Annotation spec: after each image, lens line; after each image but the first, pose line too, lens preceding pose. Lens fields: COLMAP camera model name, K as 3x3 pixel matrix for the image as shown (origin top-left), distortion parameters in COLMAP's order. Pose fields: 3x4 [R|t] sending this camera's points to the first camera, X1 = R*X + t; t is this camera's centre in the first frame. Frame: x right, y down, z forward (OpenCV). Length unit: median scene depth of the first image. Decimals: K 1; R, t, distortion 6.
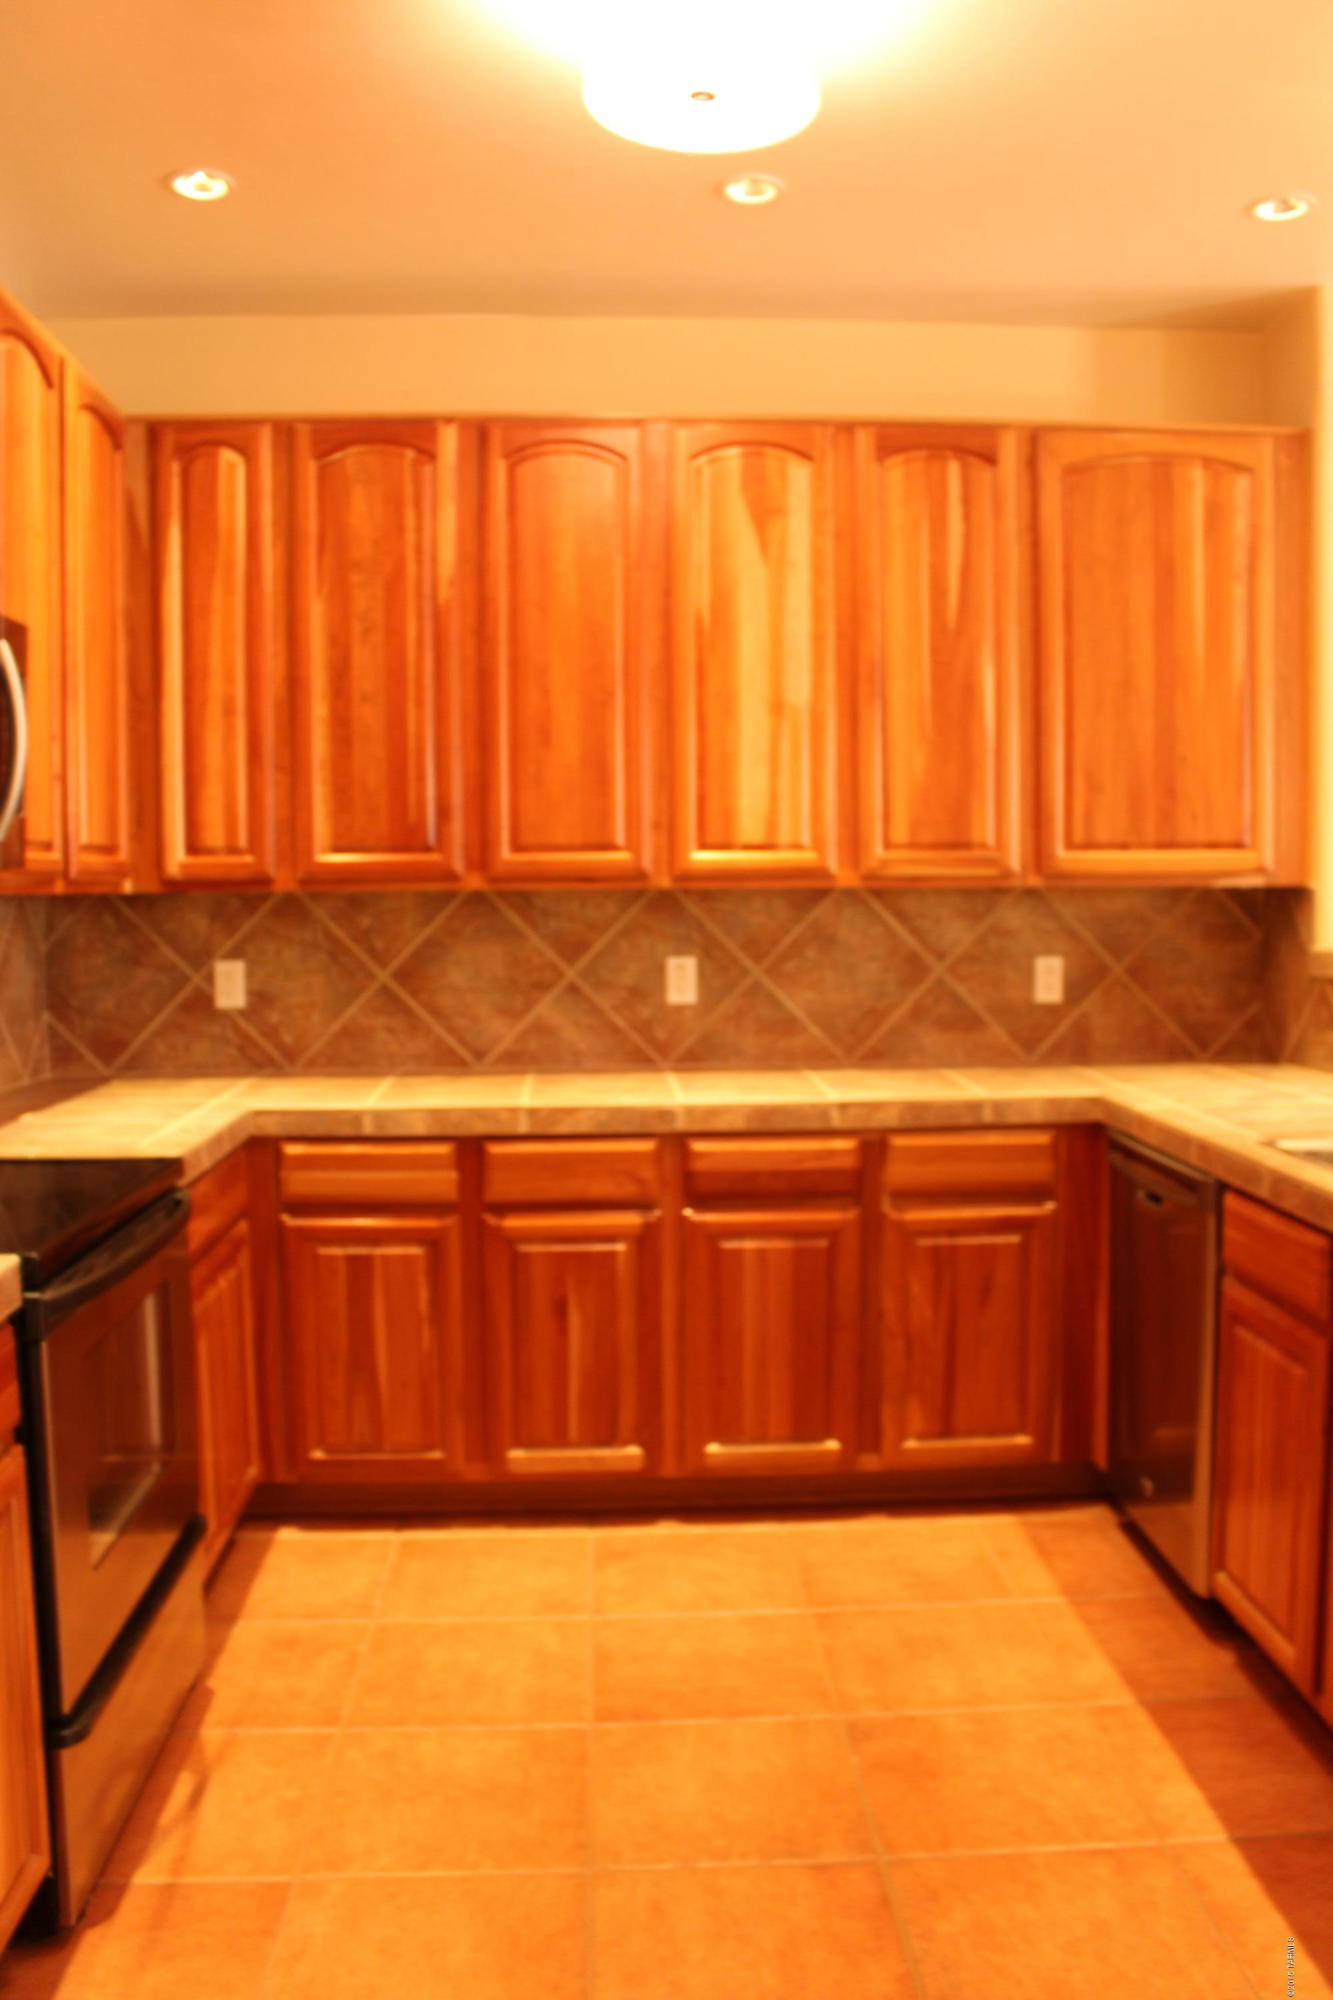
lens RADIAL K [[1677.2, 0, 680.2], [0, 1677.2, 988.3], [0, 0, 1]] dist [-0.147730, 0.121985]
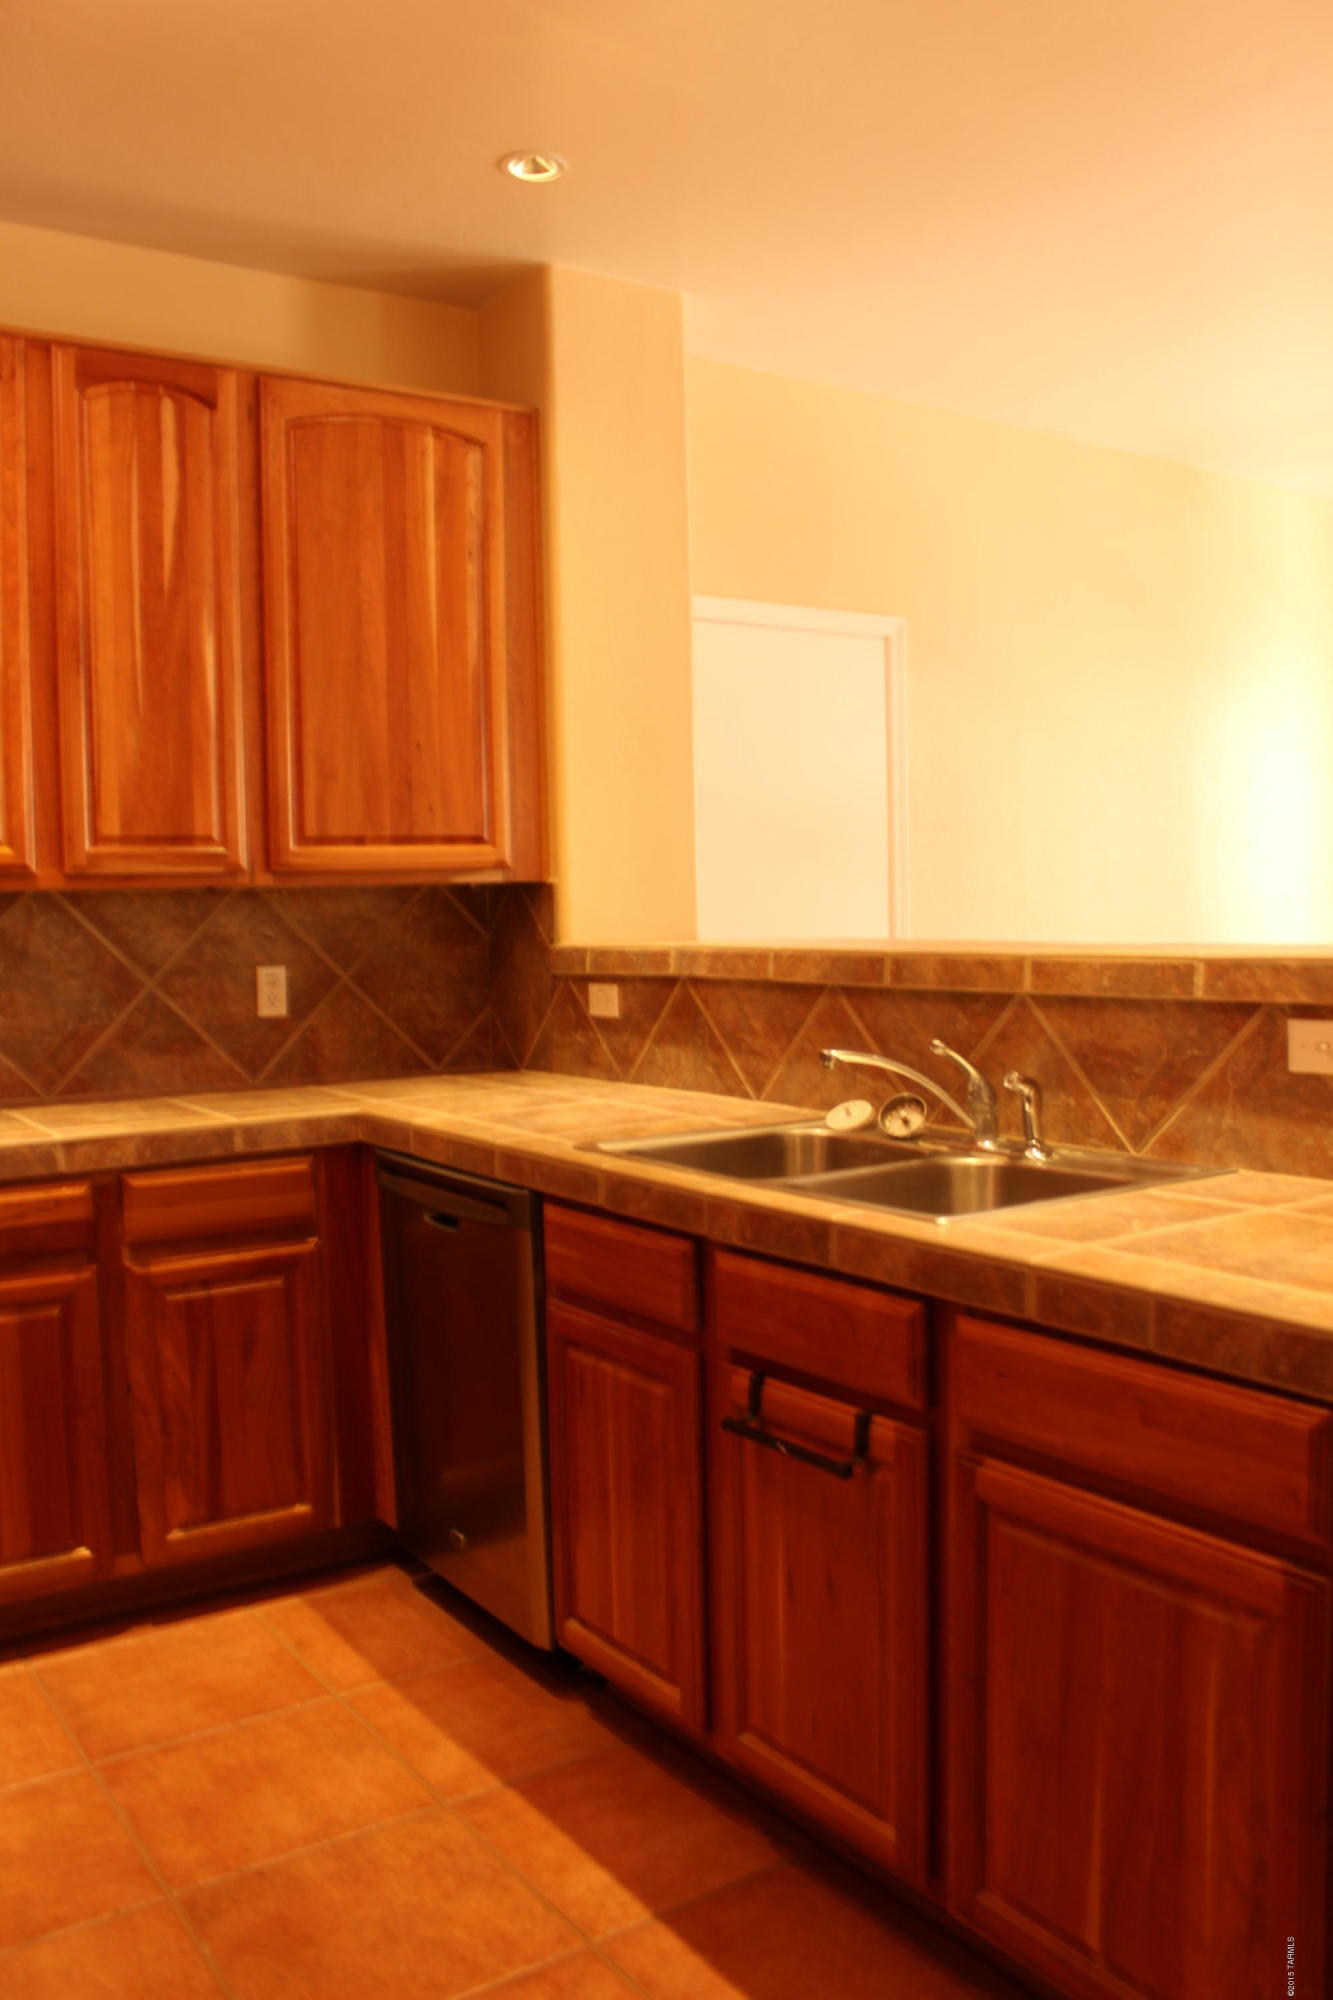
lens RADIAL K [[1677.2, 0, 680.9], [0, 1677.2, 996.2], [0, 0, 1]] dist [-0.147730, 0.121985]
pose [[0.857930, -0.037458, 0.512399, -0.055242], [0.046249, 0.998920, -0.004412, 0.012590], [-0.511681, 0.027483, 0.858736, 0.127226]]
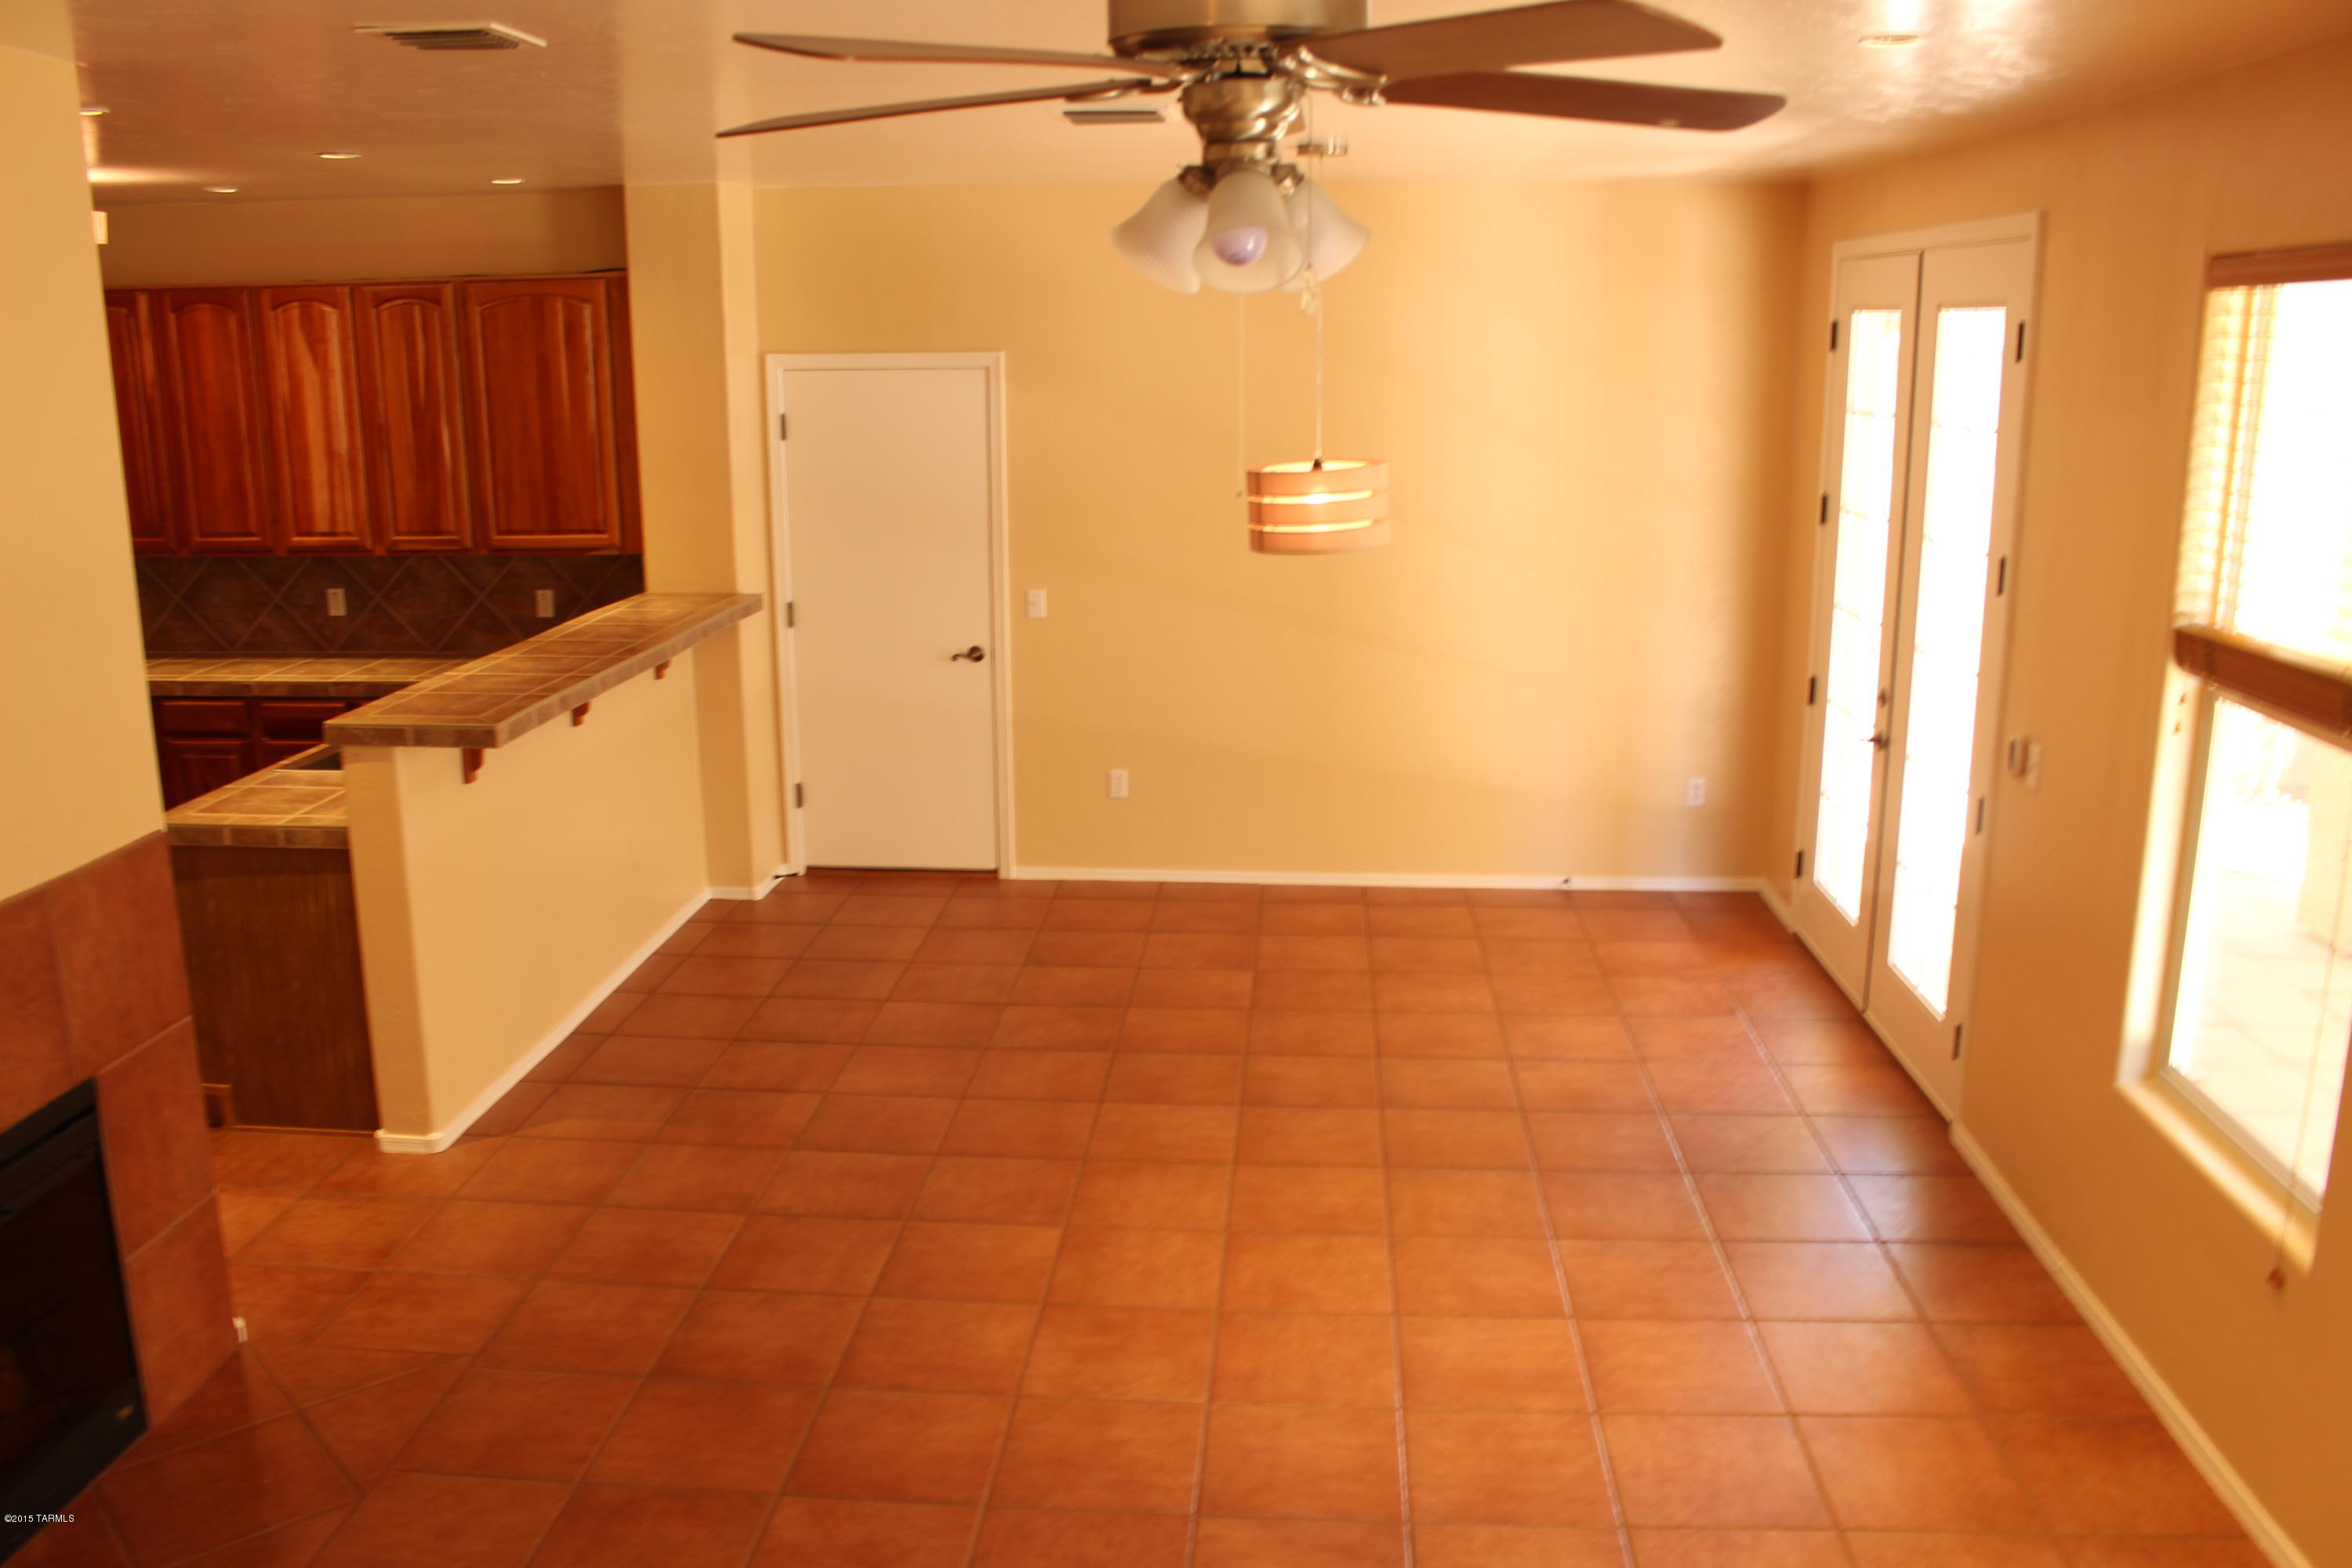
lens RADIAL K [[1972.4, 0, 1185.9], [0, 1972.4, 790.4], [0, 0, 1]] dist [-0.147730, 0.121985]
pose [[0.990981, 0.033922, -0.129637, 1.218730], [-0.011237, 0.985058, 0.171857, -0.176852], [0.133529, -0.168850, 0.976555, -0.900128]]
